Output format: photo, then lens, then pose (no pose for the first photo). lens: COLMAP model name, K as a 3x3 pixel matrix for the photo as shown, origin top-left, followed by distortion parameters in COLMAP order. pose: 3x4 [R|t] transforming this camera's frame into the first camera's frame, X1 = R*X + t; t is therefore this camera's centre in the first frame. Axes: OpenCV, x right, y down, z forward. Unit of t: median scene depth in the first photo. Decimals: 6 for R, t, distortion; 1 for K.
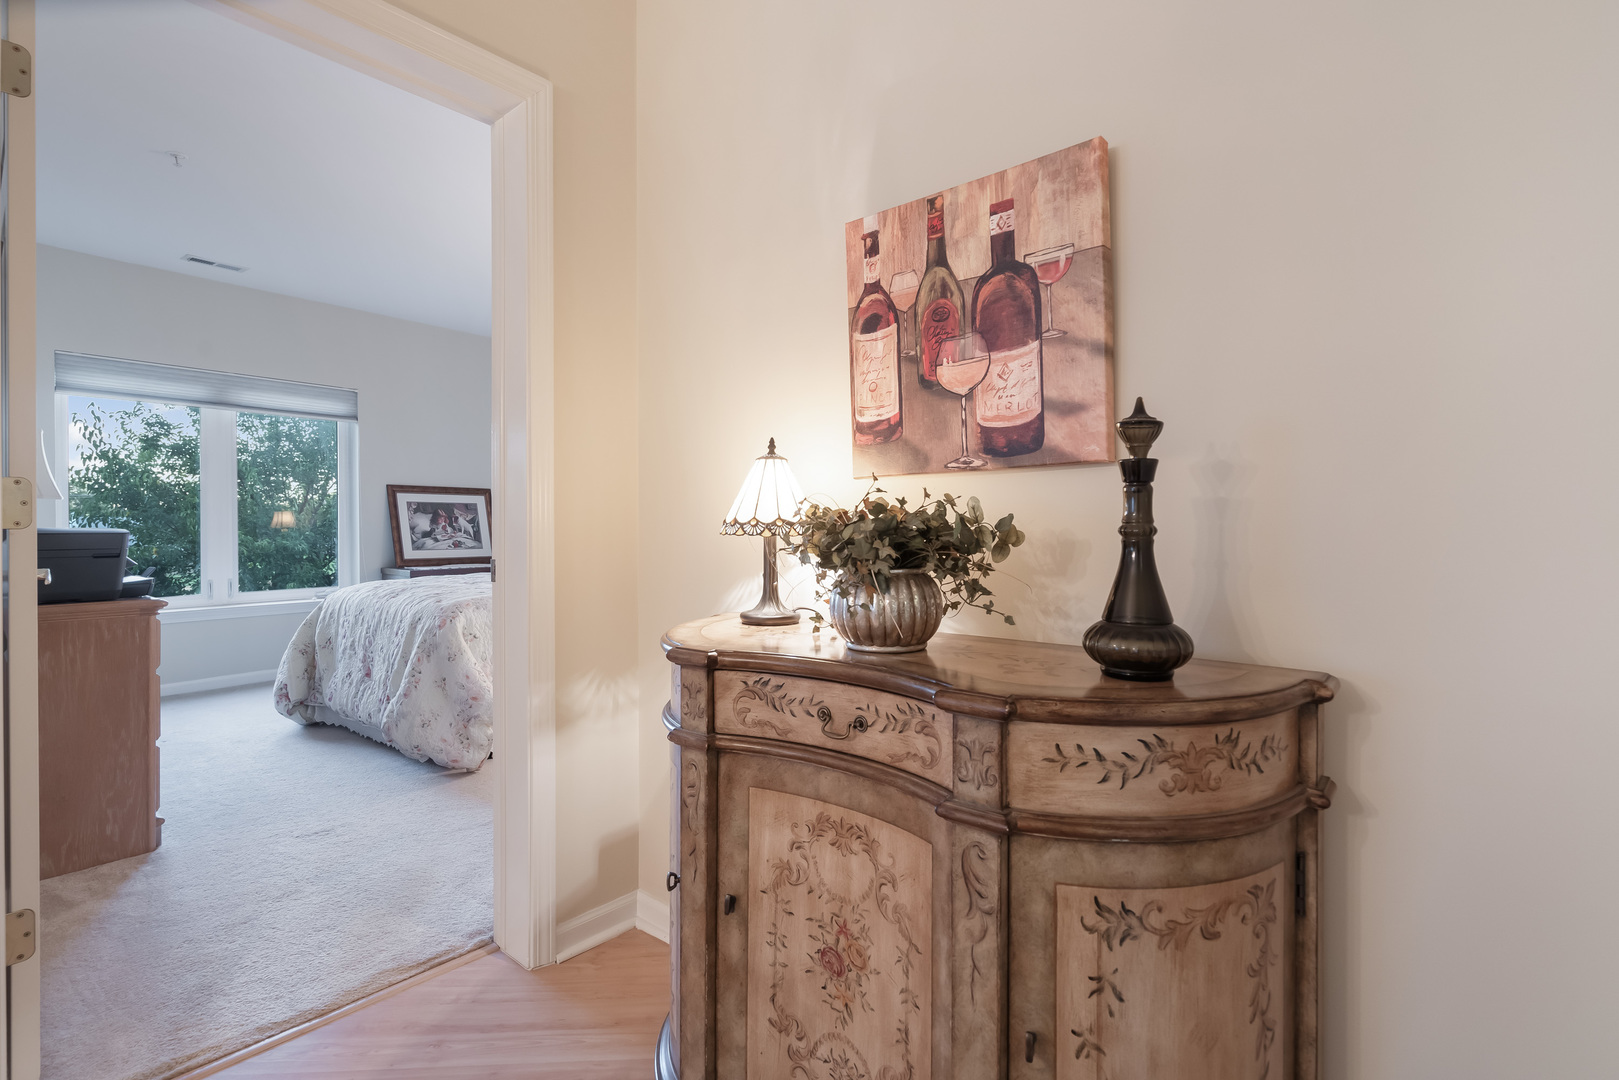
lens RADIAL K [[763.9, 0, 811.4], [0, 763.9, 527.4], [0, 0, 1]] dist [0.000546, -0.000491]
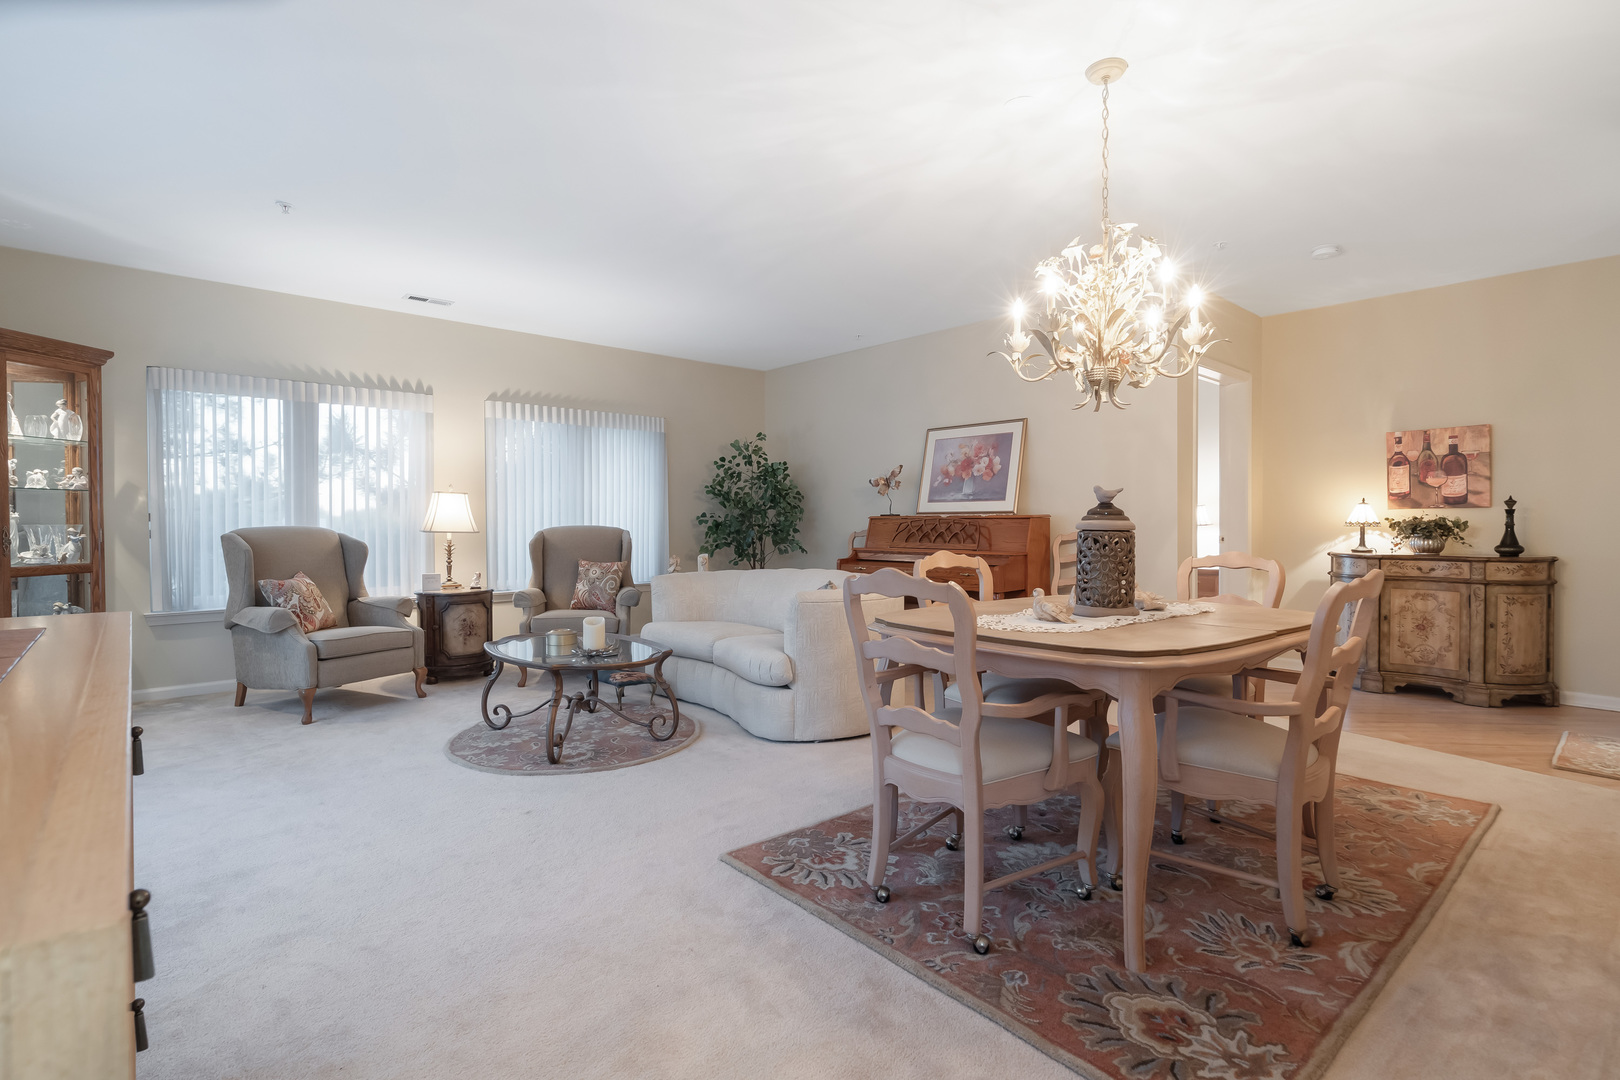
lens RADIAL K [[769.5, 0, 800.7], [0, 769.5, 535.2], [0, 0, 1]] dist [0.004999, 0.001136]
pose [[0.992170, -0.001495, -0.124888, -0.097695], [0.002935, 0.999931, 0.011348, 0.000119], [0.124862, -0.011626, 0.992106, -0.125694]]
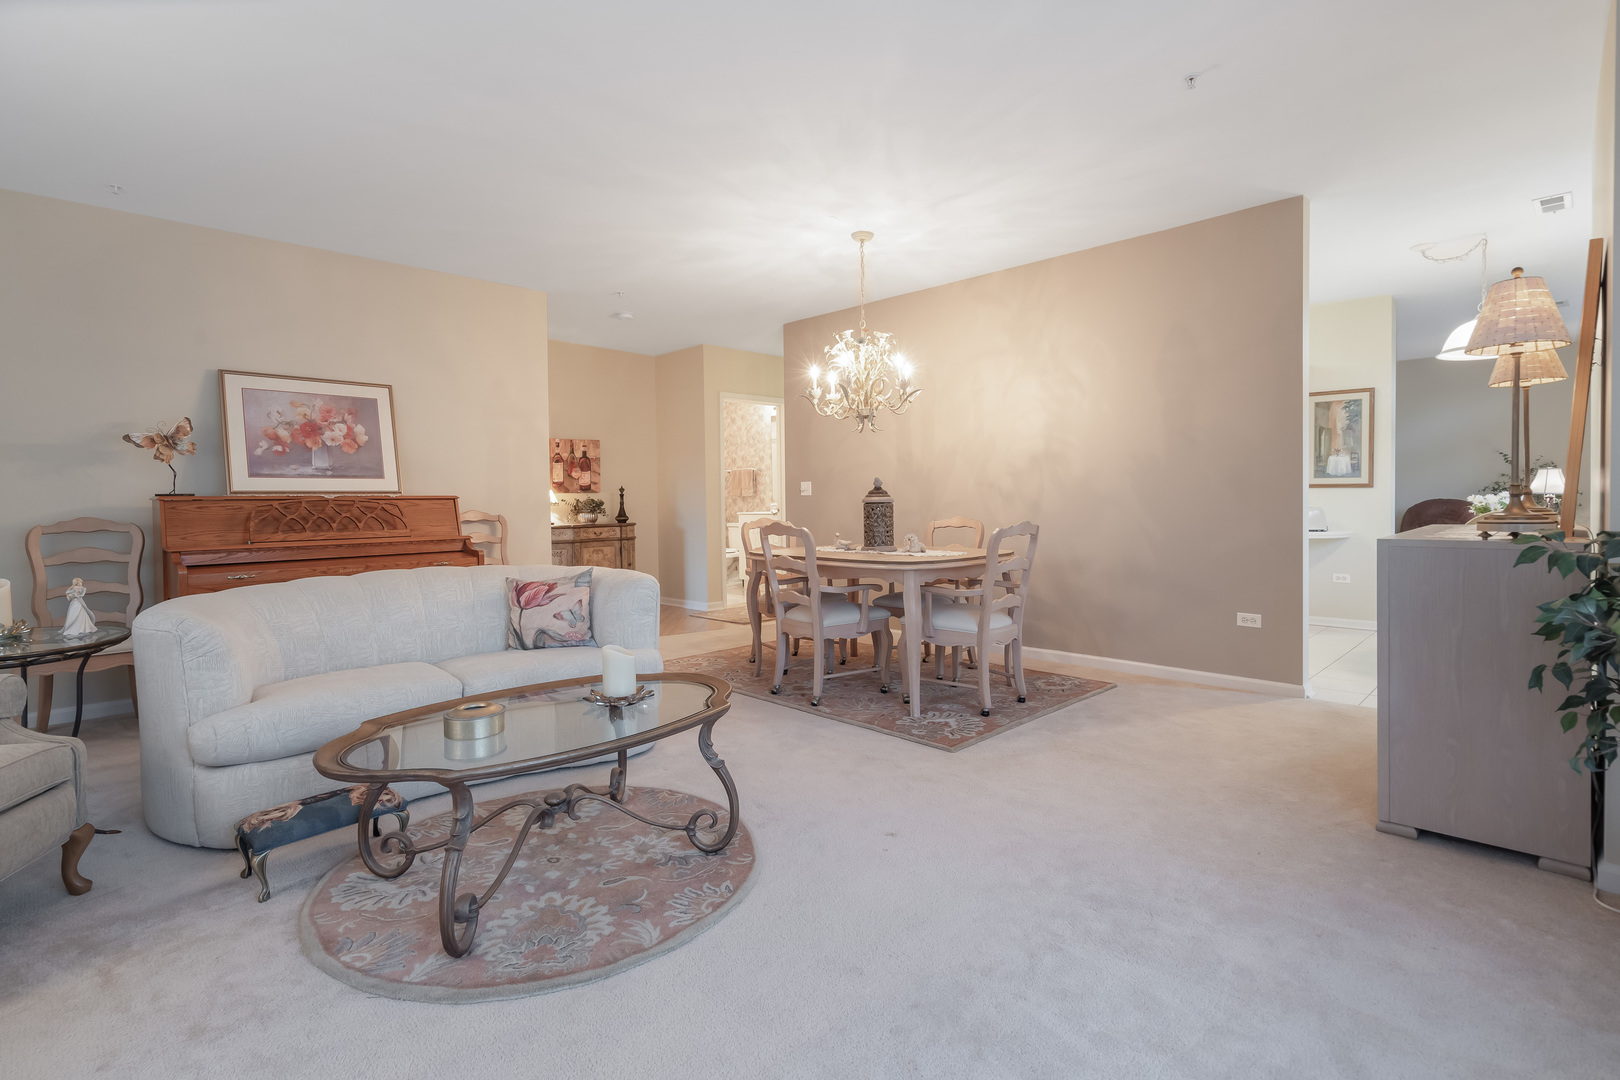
lens RADIAL K [[764.4, 0, 811.9], [0, 764.4, 527.4], [0, 0, 1]] dist [0.000546, -0.000491]
pose [[0.057406, -0.039395, 0.997573, -0.213450], [0.016482, 0.999122, 0.038507, -0.000515], [-0.998215, 0.014232, 0.058005, -0.039919]]
